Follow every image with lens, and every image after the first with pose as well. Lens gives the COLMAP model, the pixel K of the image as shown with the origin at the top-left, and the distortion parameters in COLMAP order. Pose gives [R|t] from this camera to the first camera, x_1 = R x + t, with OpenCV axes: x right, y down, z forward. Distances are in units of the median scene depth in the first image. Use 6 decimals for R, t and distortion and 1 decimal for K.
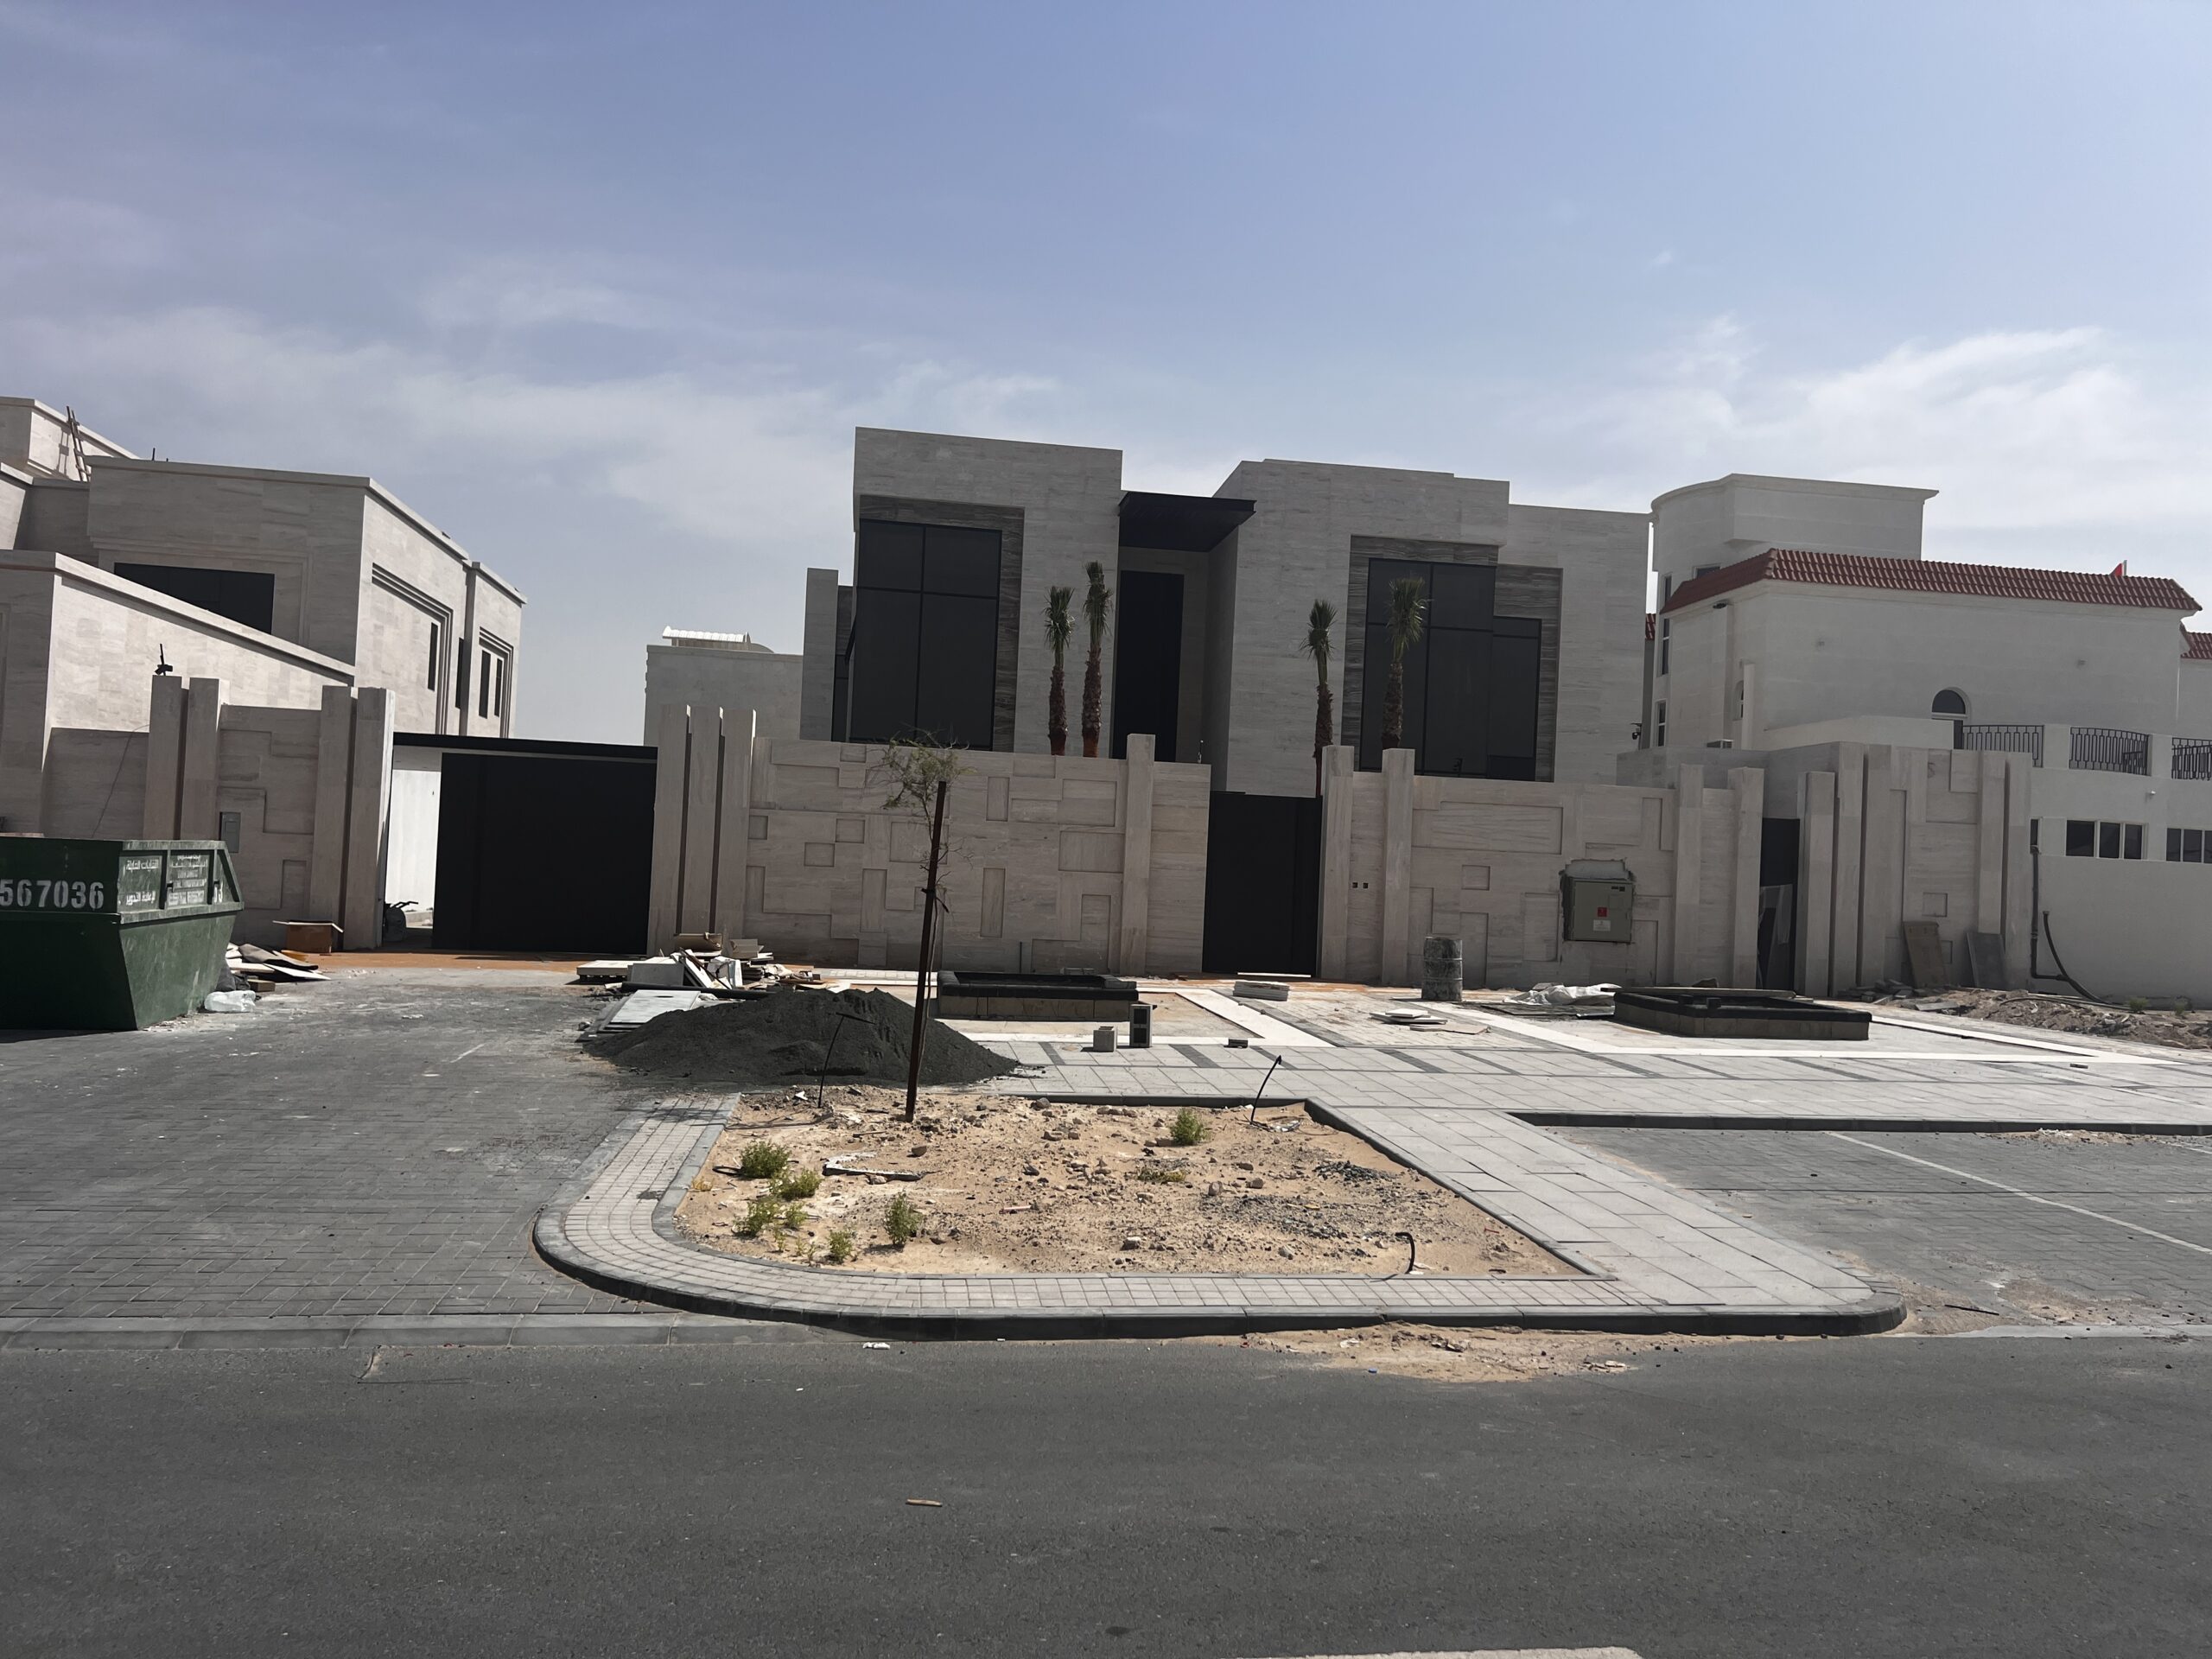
lens RADIAL K [[1691.3, 0, 1106.0], [0, 1691.3, 829.5], [0, 0, 1]] dist [0.059534, -0.072324]
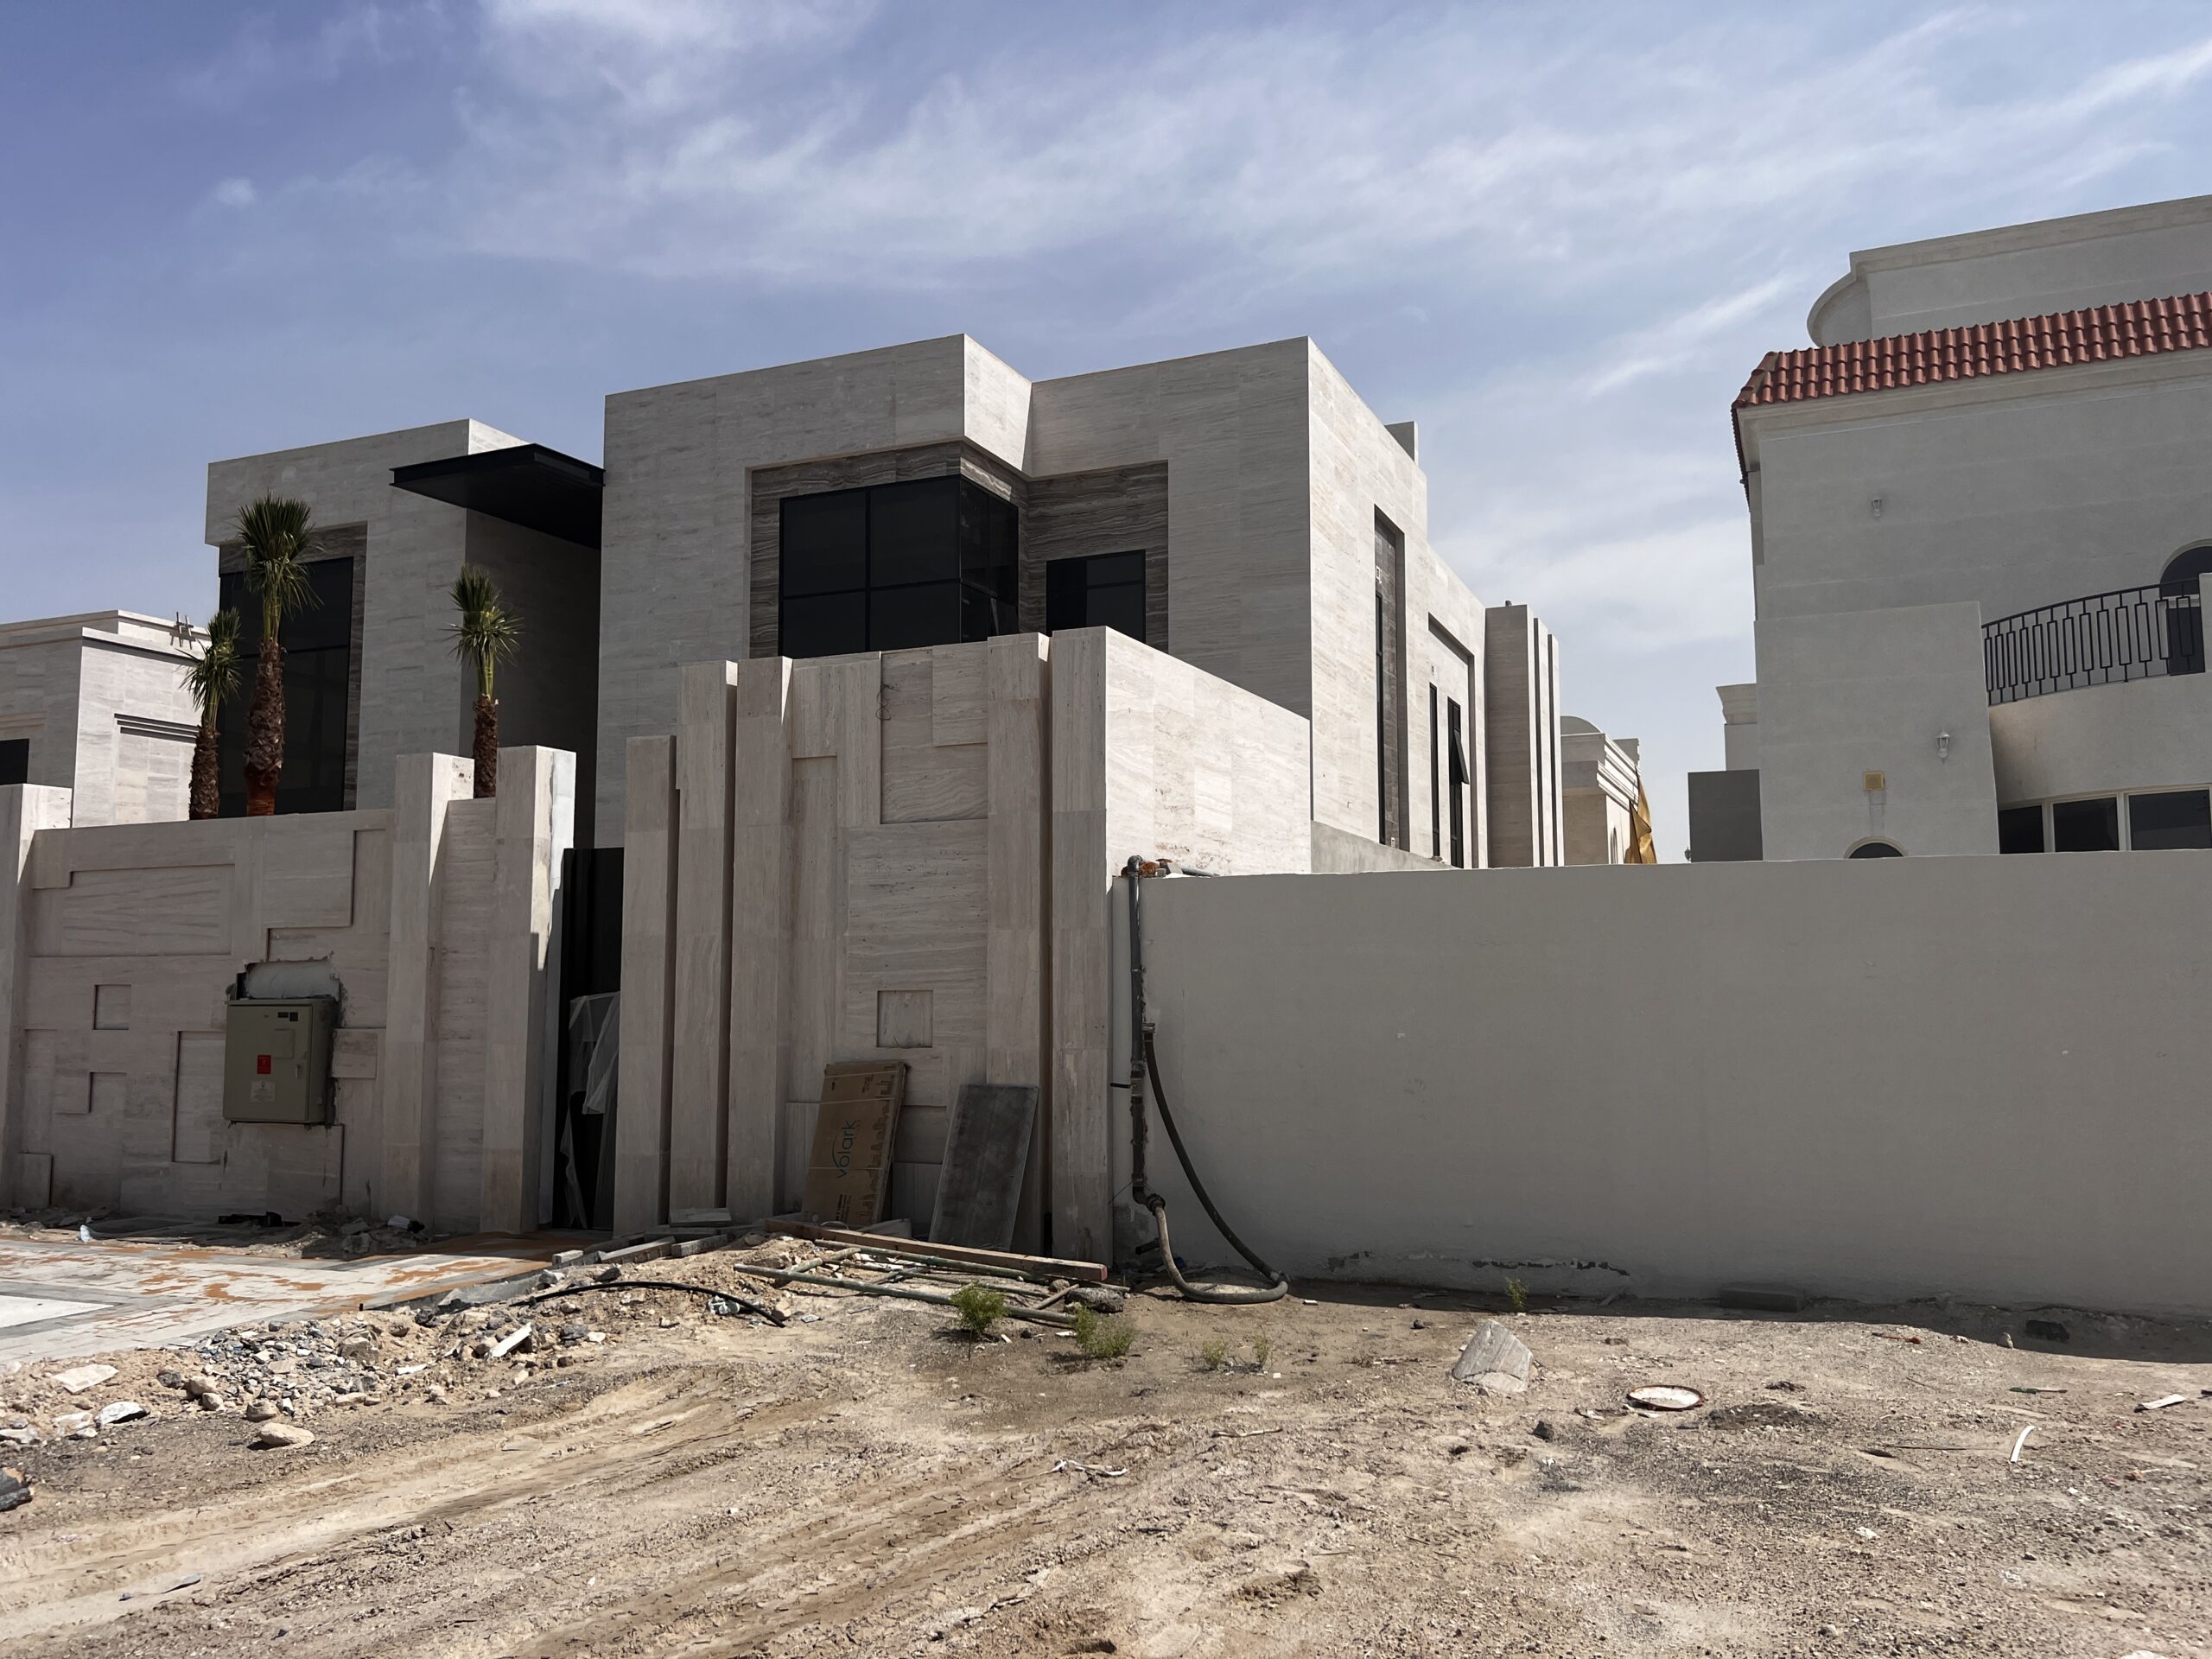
lens RADIAL K [[1665.2, 0, 1106.0], [0, 1665.2, 829.5], [0, 0, 1]] dist [0.000451, -0.110095]
pose [[0.871398, -0.096758, -0.480939, 0.575882], [0.063379, 0.994345, -0.085213, 0.028222], [0.486465, 0.043773, 0.872603, 0.530190]]
